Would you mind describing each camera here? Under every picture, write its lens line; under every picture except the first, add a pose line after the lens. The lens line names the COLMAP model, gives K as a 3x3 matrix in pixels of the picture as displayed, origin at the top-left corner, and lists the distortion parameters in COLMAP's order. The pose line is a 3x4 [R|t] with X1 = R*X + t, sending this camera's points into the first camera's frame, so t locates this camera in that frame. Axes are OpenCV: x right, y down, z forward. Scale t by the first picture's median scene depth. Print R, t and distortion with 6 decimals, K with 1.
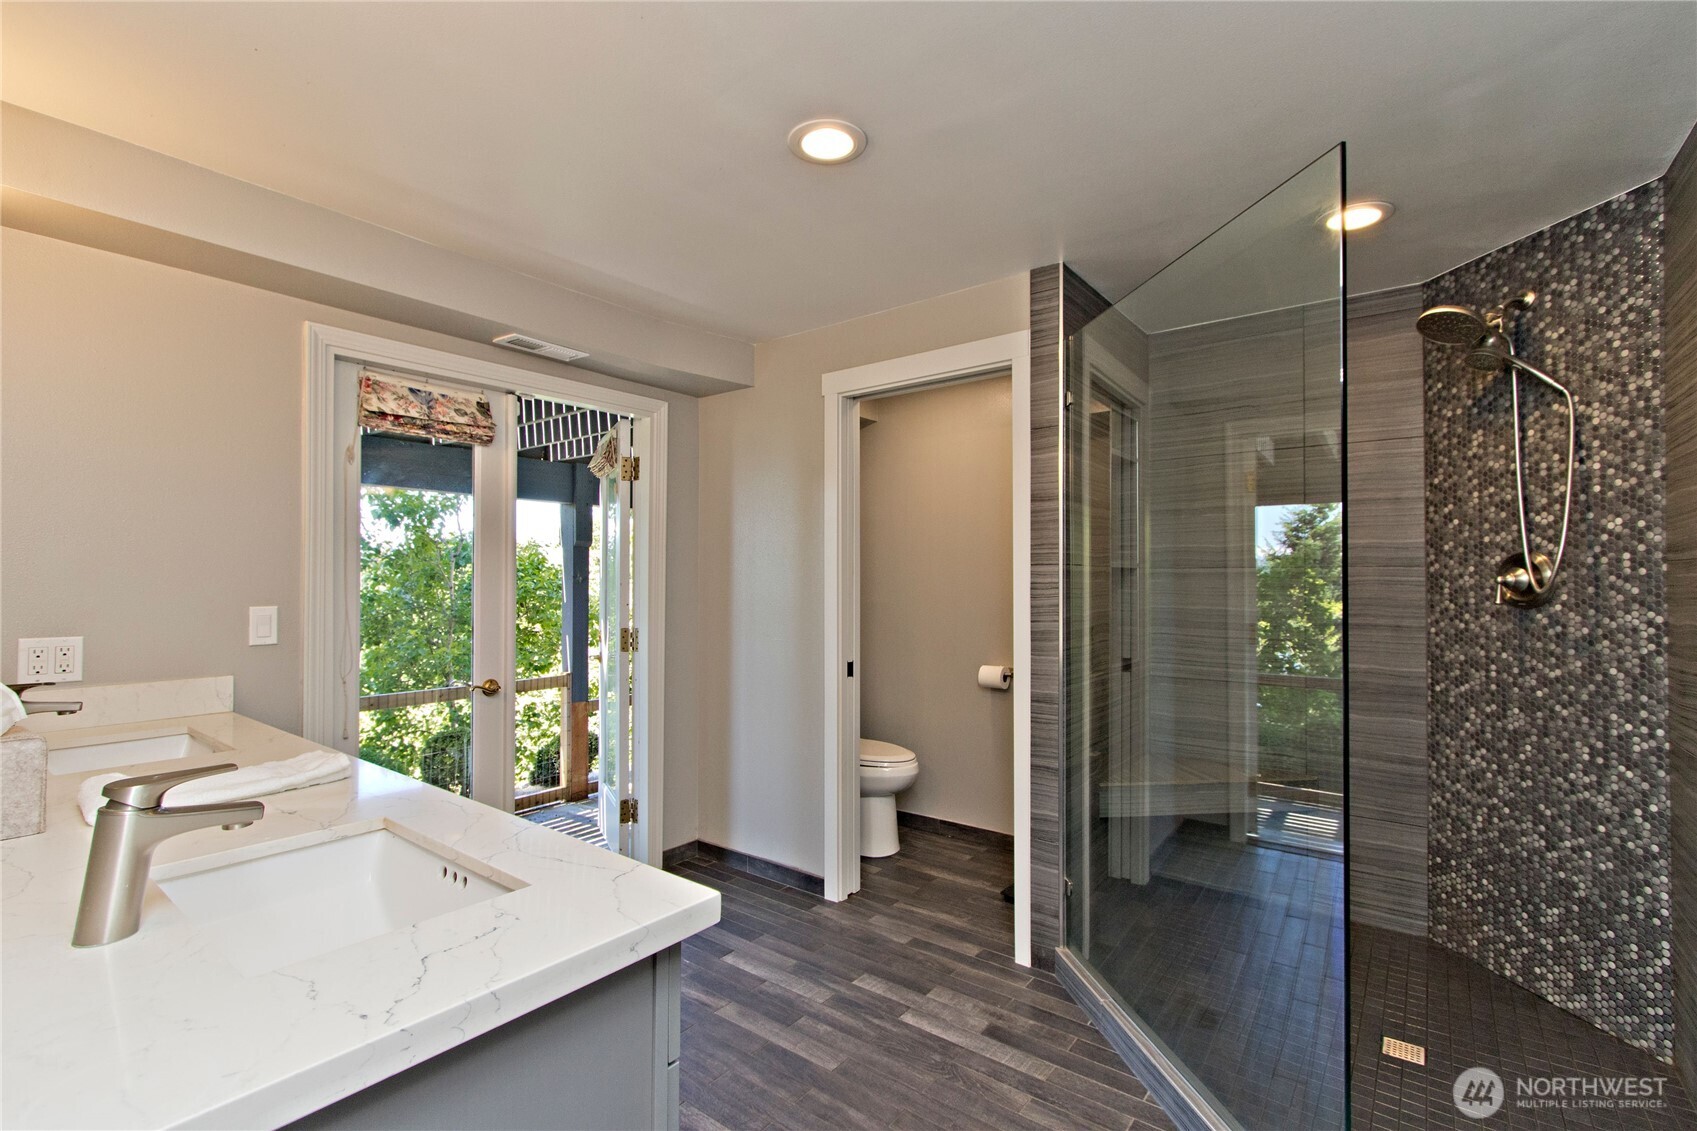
lens RADIAL K [[780.7, 0, 848.5], [0, 780.7, 565.5], [0, 0, 1]] dist [-0.001067, -0.000122]
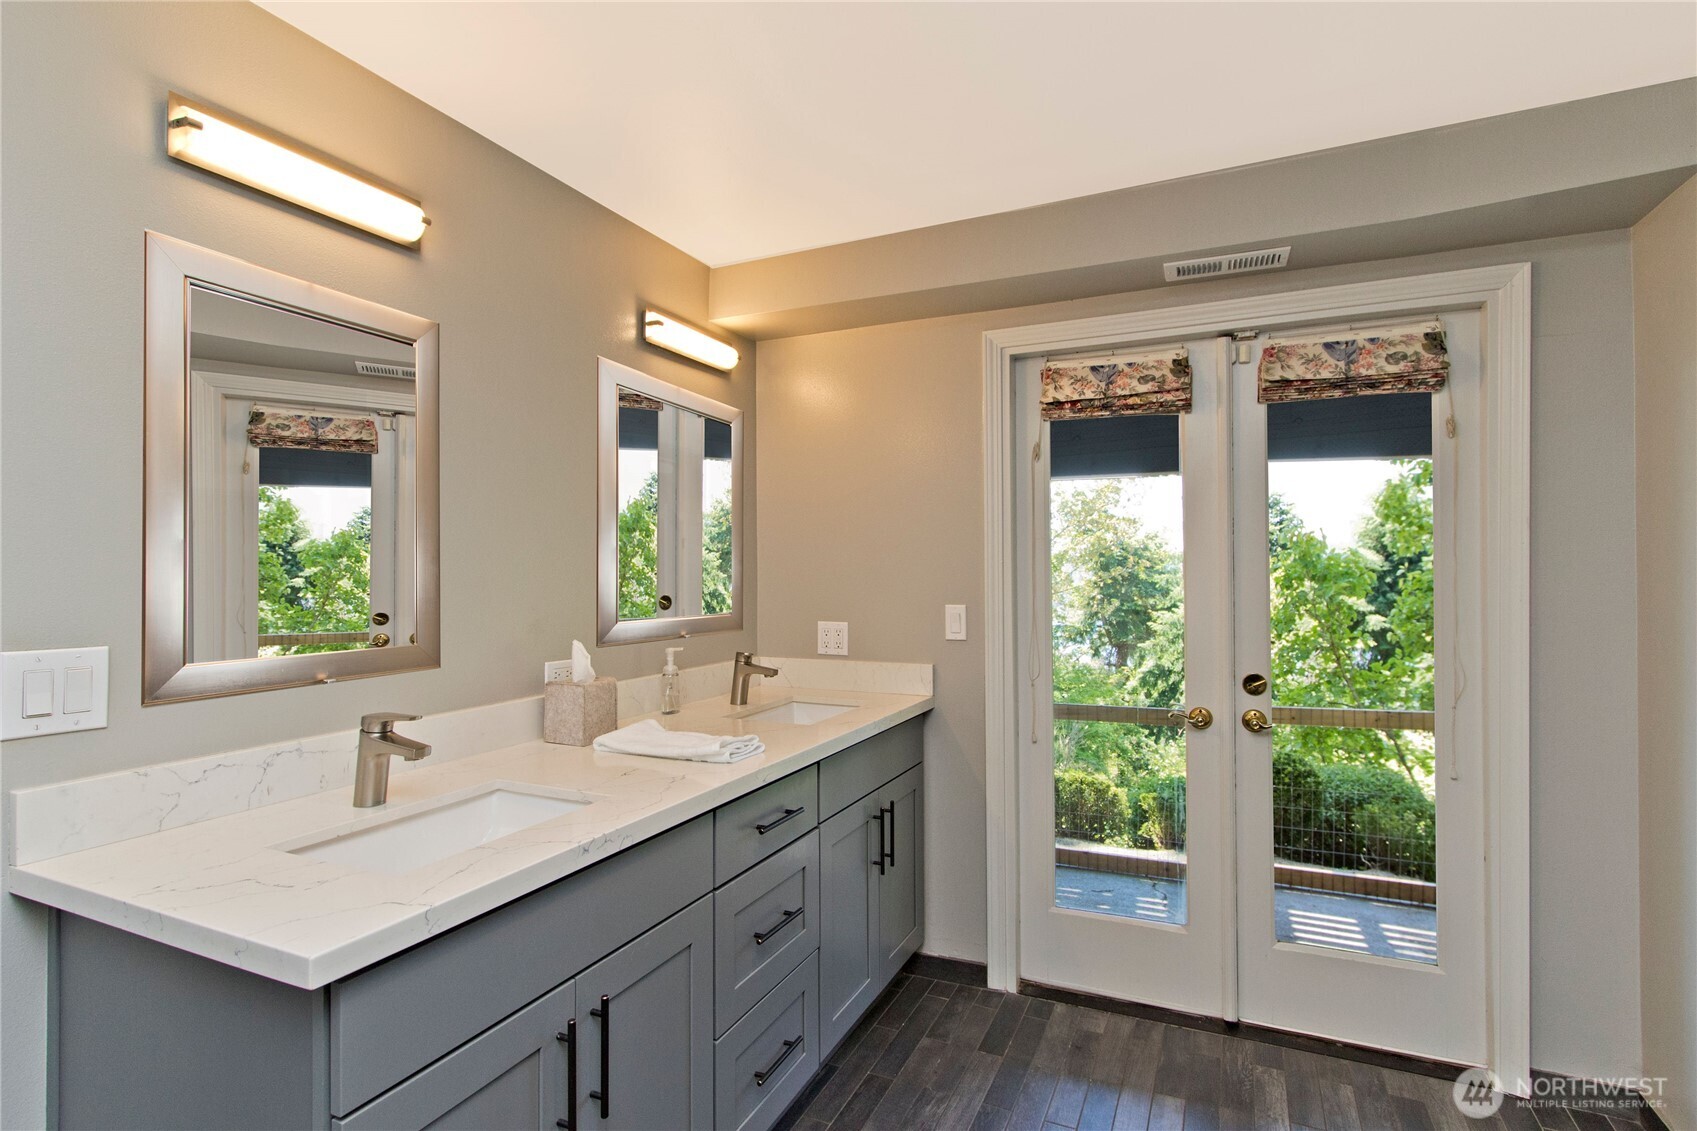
lens RADIAL K [[853.7, 0, 848.5], [0, 853.7, 565.5], [0, 0, 1]] dist [-0.000399, 0.000139]
pose [[0.238692, -0.013331, -0.971004, 0.317101], [0.026846, 0.999614, -0.007124, 0.001910], [0.970724, -0.024367, 0.238958, 0.469645]]
